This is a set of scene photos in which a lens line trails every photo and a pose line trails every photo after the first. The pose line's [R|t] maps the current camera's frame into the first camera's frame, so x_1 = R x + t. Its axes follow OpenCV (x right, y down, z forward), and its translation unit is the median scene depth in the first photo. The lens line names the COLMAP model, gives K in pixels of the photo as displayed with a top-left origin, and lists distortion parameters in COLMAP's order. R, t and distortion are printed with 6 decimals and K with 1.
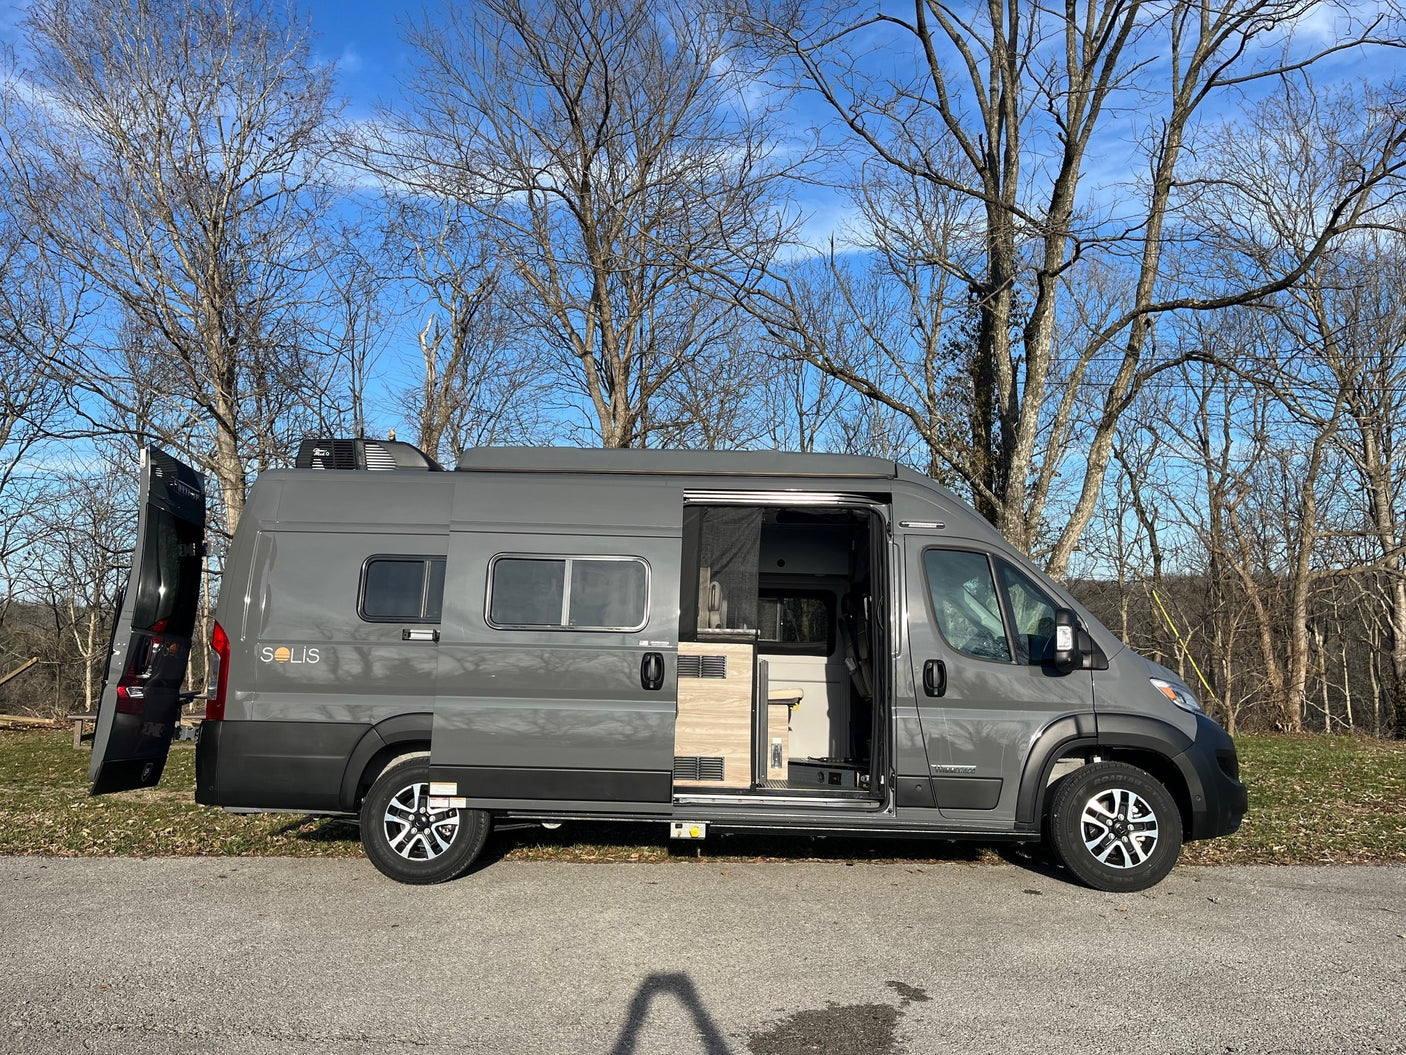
lens RADIAL K [[1056.1, 0, 703.0], [0, 1056.1, 527.5], [0, 0, 1]] dist [0.075709, -0.107932]
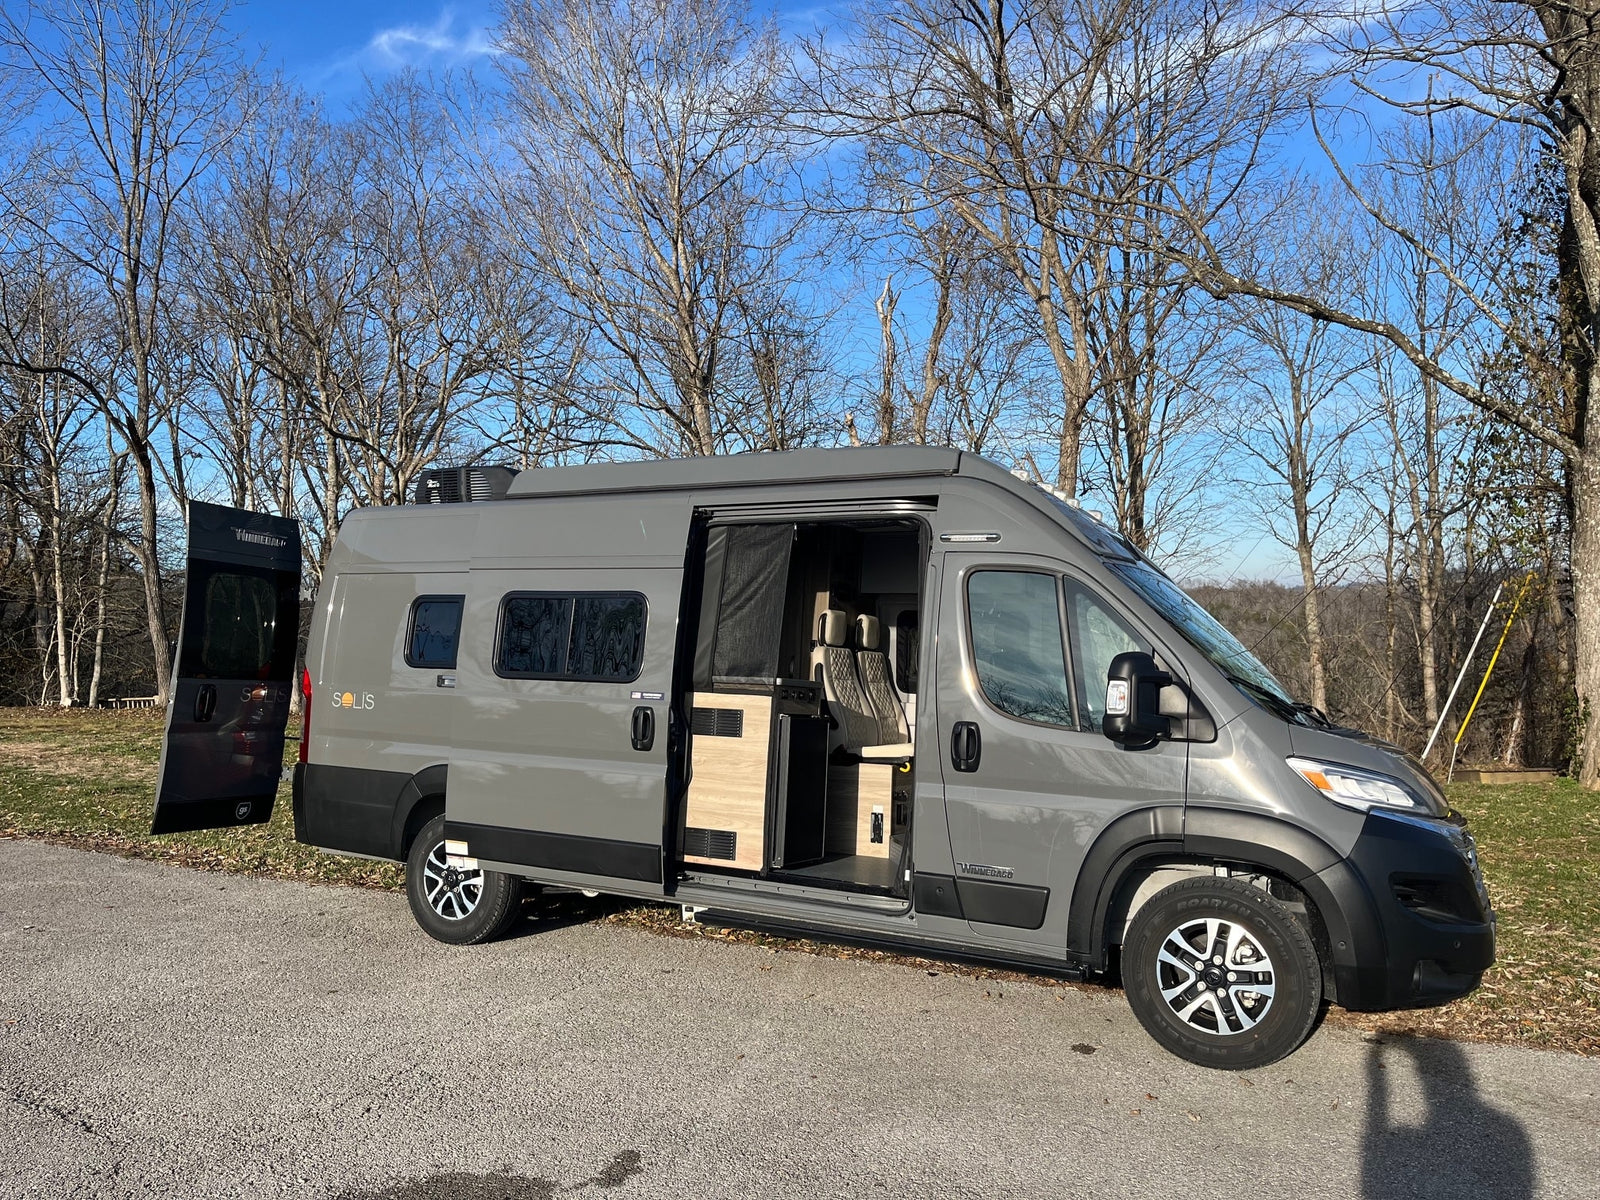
lens RADIAL K [[1201.8, 0, 800.0], [0, 1201.8, 600.0], [0, 0, 1]] dist [0.075709, -0.107932]
pose [[0.886006, -0.022535, -0.463126, 0.495105], [0.061324, 0.995739, 0.068868, -0.024315], [0.459600, -0.089418, 0.883613, 0.208255]]
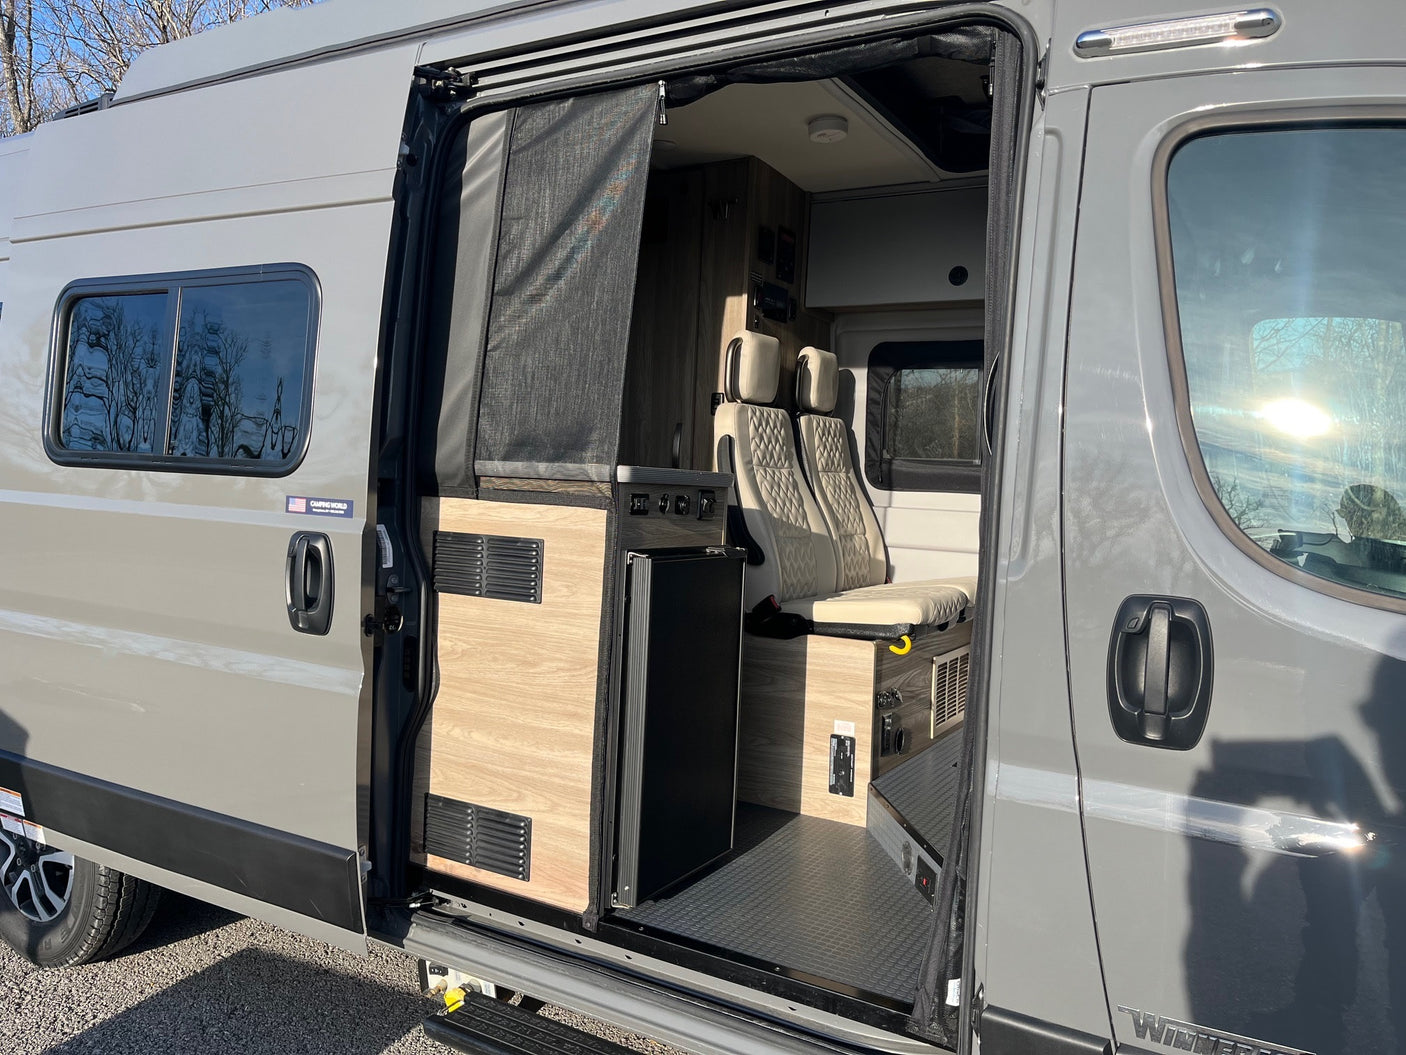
lens RADIAL K [[1056.1, 0, 703.0], [0, 1056.1, 527.5], [0, 0, 1]] dist [0.075709, -0.107932]
pose [[0.875534, 0.033605, -0.481986, 0.237610], [0.067411, 0.979324, 0.190733, 0.054710], [0.478430, -0.199485, 0.855167, 0.730331]]
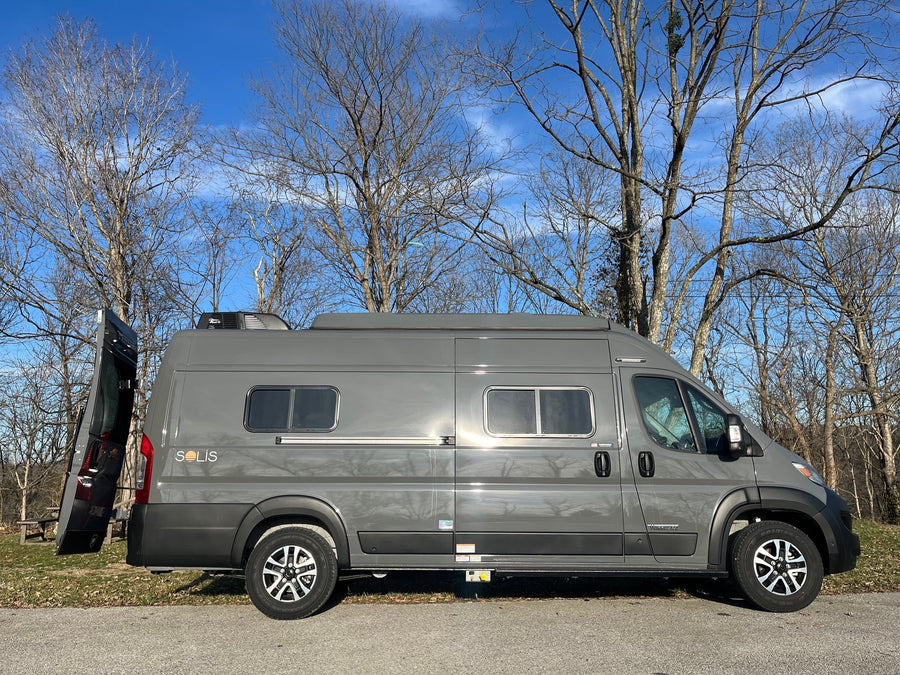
lens RADIAL K [[678.8, 0, 450.0], [0, 678.8, 337.5], [0, 0, 1]] dist [0.083262, -0.109809]
pose [[0.999441, -0.012457, 0.031023, -0.074503], [0.015222, 0.995776, -0.090547, 0.049546], [-0.029764, 0.090969, 0.995409, 0.061400]]
